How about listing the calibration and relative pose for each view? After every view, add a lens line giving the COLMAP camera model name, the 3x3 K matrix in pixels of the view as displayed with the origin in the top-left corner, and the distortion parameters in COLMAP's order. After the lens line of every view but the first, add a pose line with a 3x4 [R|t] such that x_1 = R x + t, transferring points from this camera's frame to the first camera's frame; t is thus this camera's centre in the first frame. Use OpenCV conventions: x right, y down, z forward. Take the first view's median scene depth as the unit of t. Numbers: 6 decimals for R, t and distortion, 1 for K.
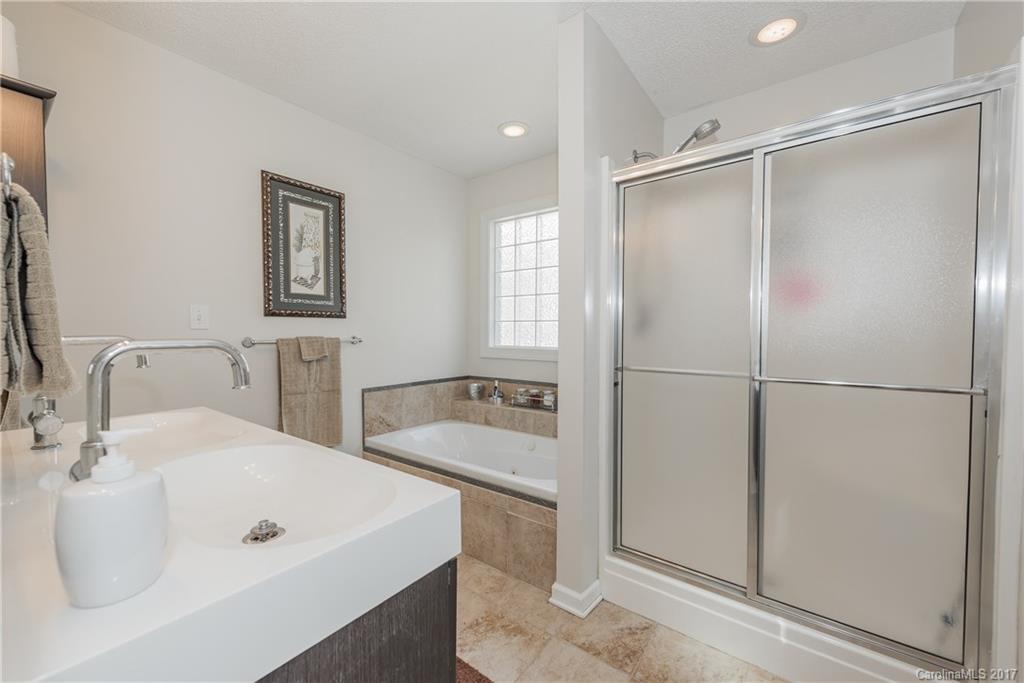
lens RADIAL K [[409.4, 0, 512.3], [0, 409.4, 343.5], [0, 0, 1]] dist [0.009994, -0.000408]
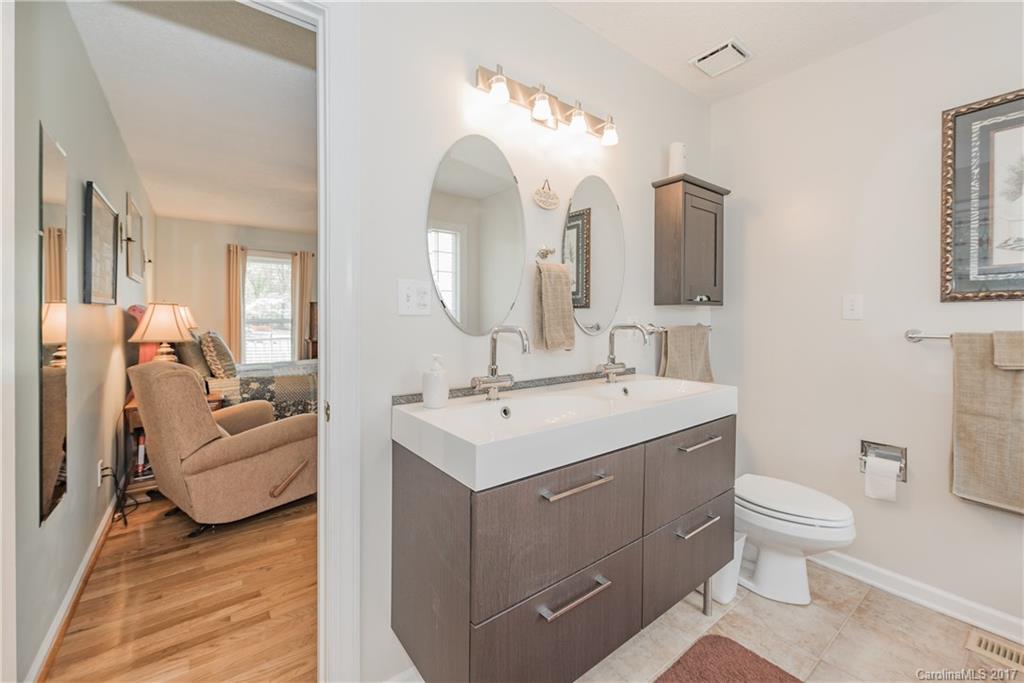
lens RADIAL K [[409.4, 0, 515.6], [0, 409.4, 316.0], [0, 0, 1]] dist [0.009994, -0.000408]
pose [[-0.256384, -0.009801, -0.966525, 0.325548], [-0.037785, 0.999286, -0.000110, -0.011718], [0.965836, 0.036492, -0.256572, 0.434035]]
